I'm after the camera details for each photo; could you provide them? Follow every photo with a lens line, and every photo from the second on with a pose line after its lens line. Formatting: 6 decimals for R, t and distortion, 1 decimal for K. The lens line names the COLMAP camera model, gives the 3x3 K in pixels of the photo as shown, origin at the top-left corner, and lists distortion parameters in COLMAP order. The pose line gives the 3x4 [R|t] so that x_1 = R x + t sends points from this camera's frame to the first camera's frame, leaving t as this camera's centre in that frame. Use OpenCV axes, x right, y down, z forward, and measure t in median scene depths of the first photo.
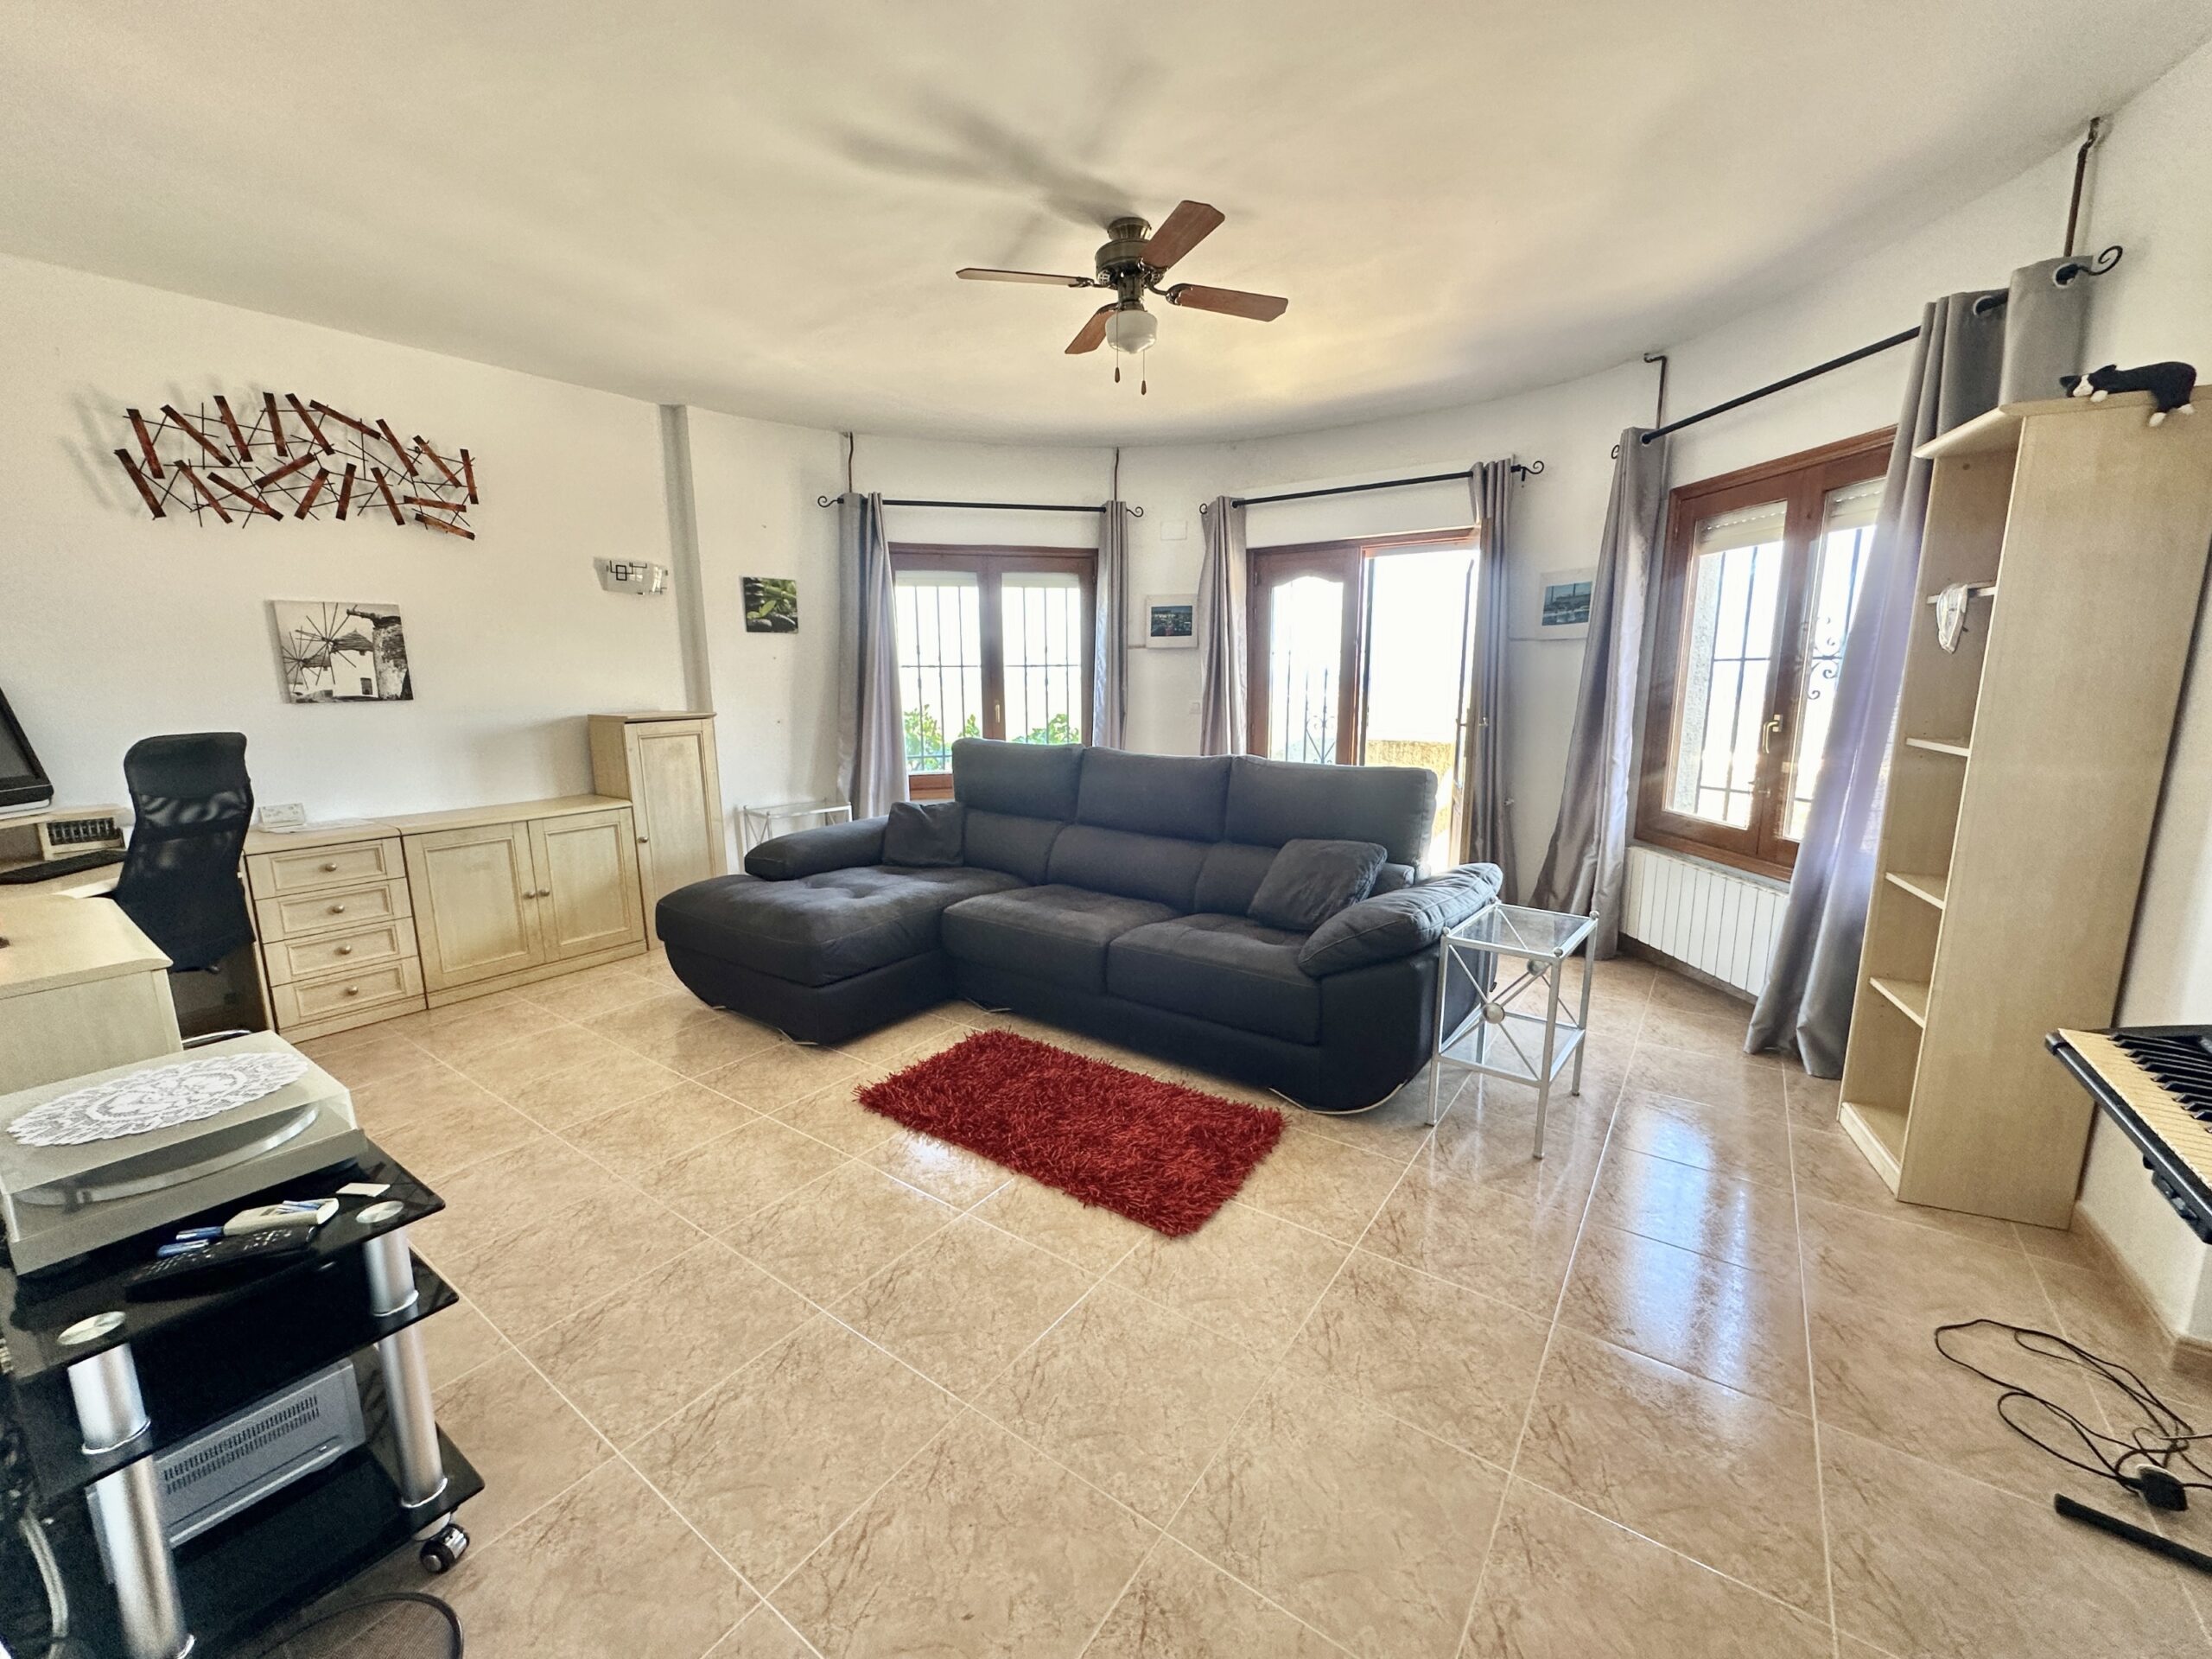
lens RADIAL K [[880.8, 0, 1112.0], [0, 880.8, 826.9], [0, 0, 1]] dist [-0.004851, 0.000899]
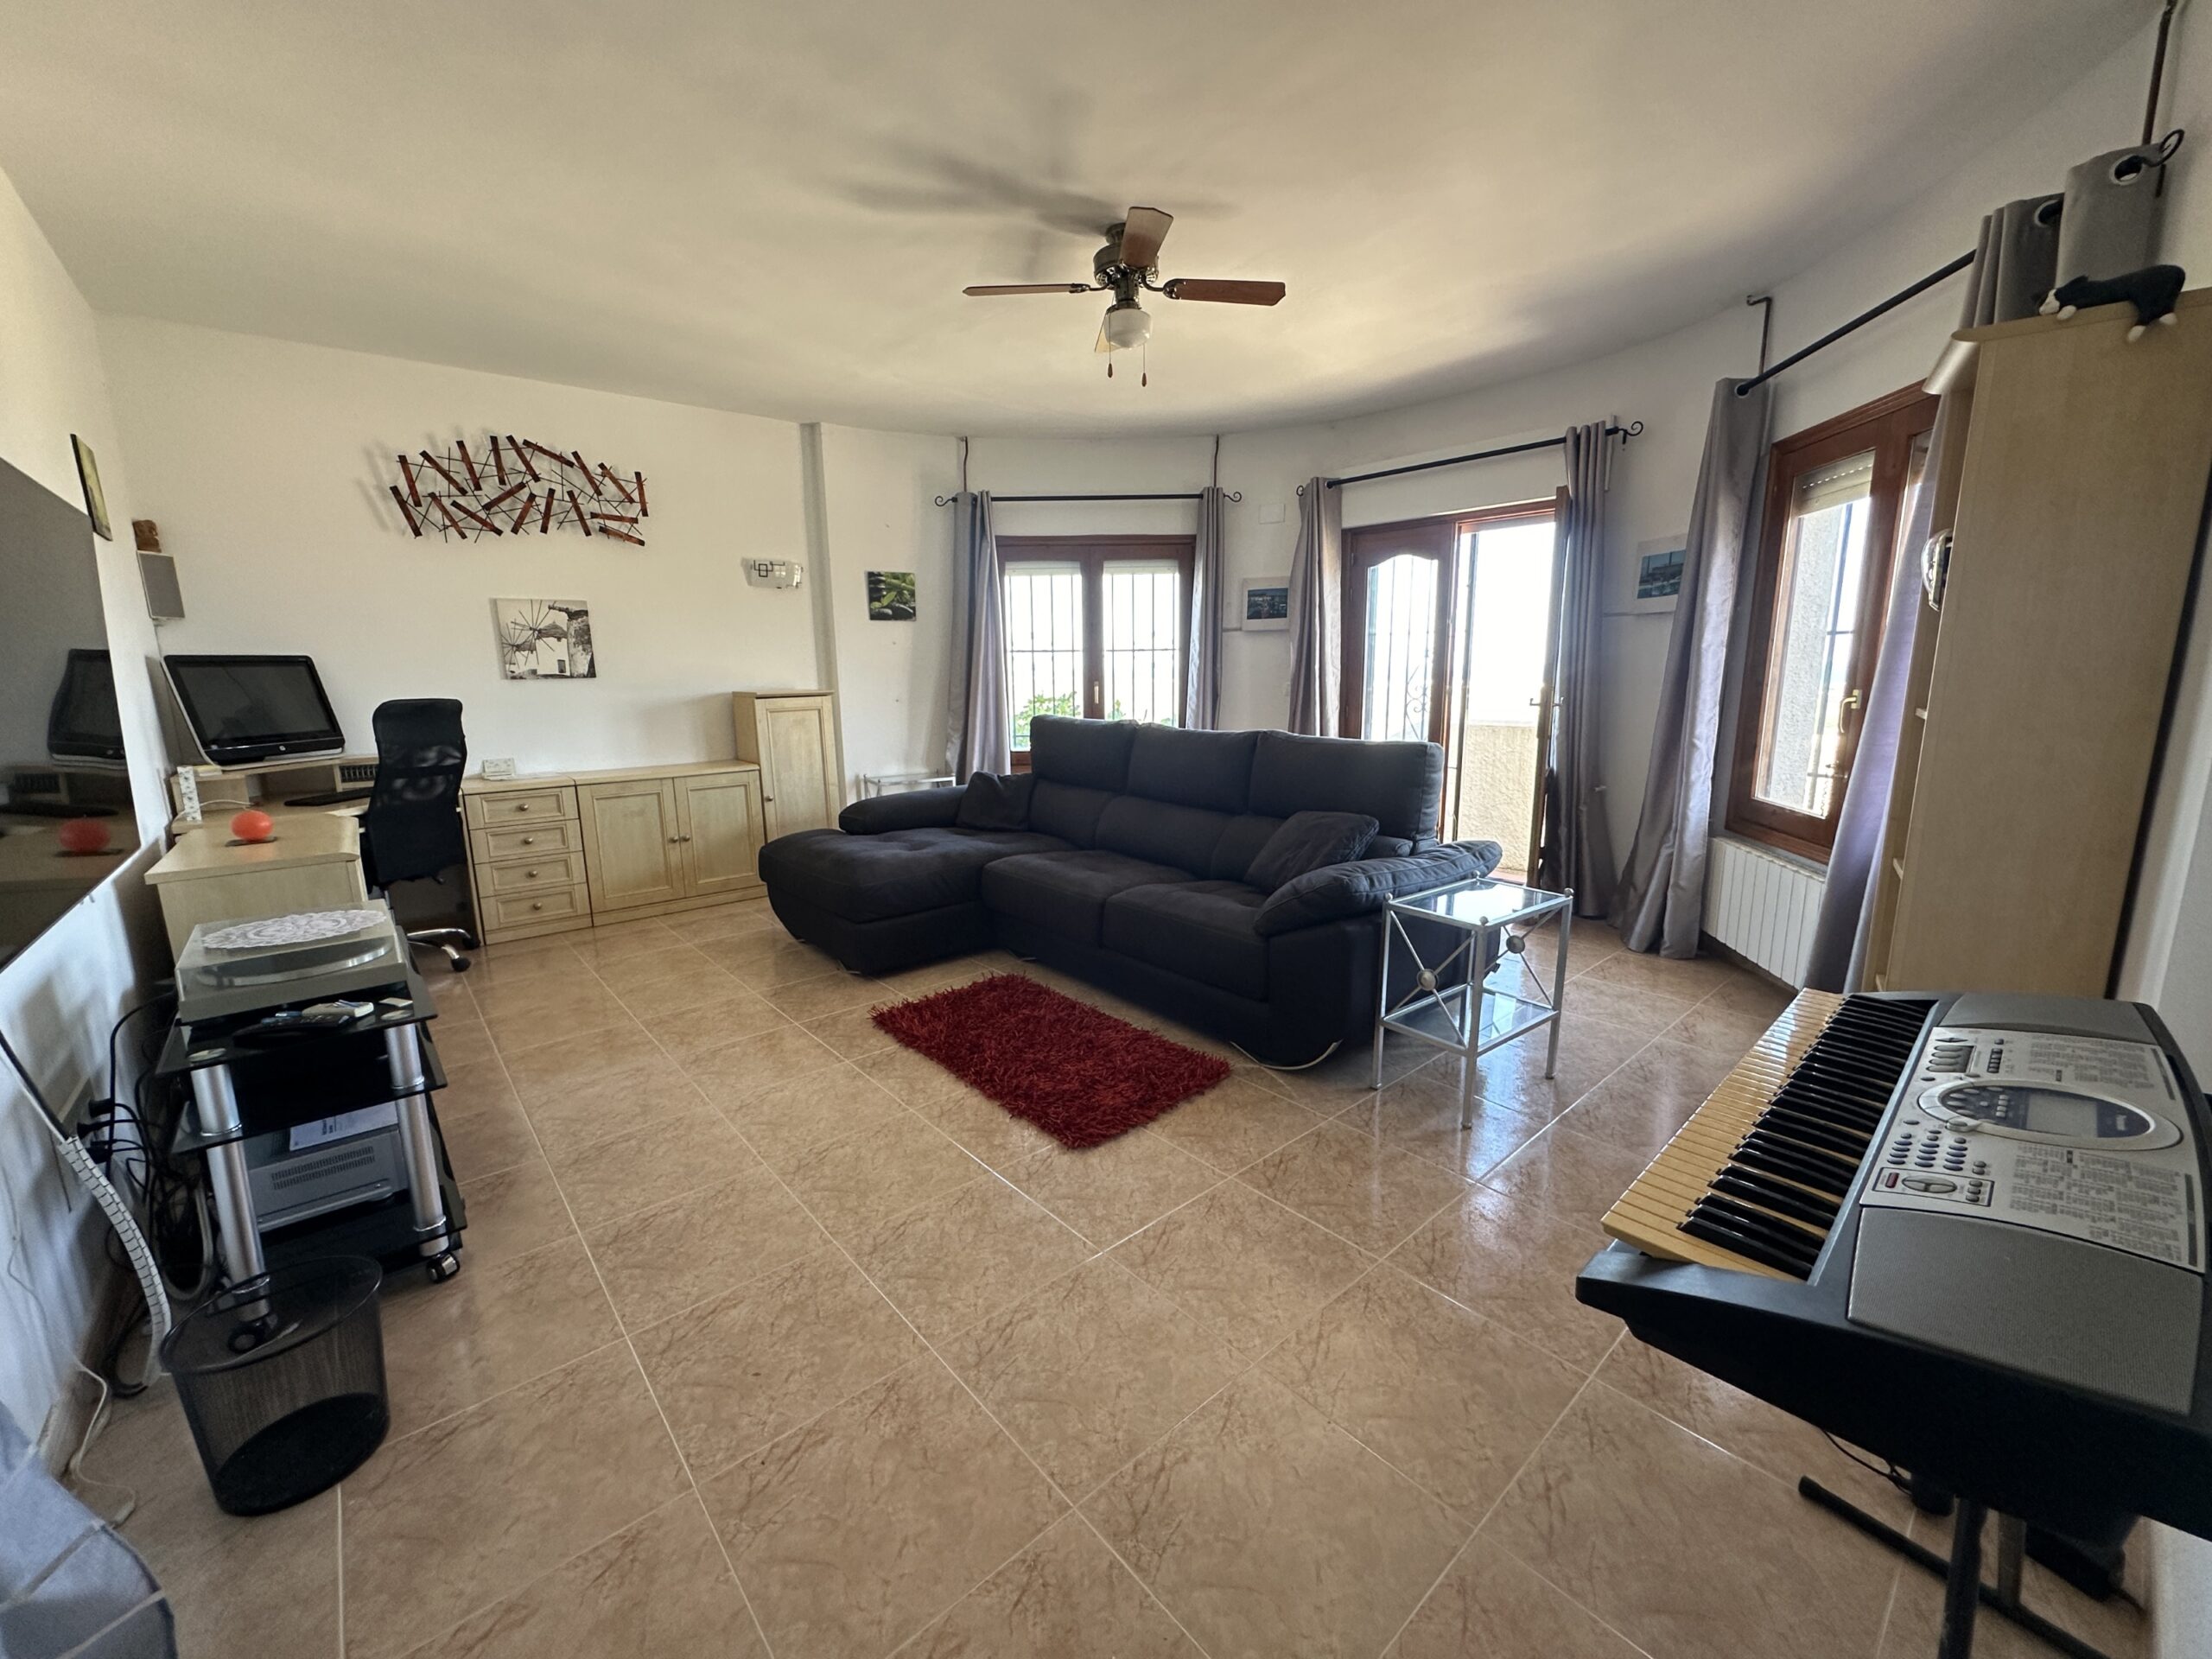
lens RADIAL K [[880.8, 0, 1108.3], [0, 880.8, 825.2], [0, 0, 1]] dist [-0.004851, 0.000899]
pose [[0.973009, 0.036976, -0.227784, 0.229233], [-0.035516, 0.999314, 0.010506, 0.028603], [0.228016, -0.002132, 0.973655, -0.046995]]
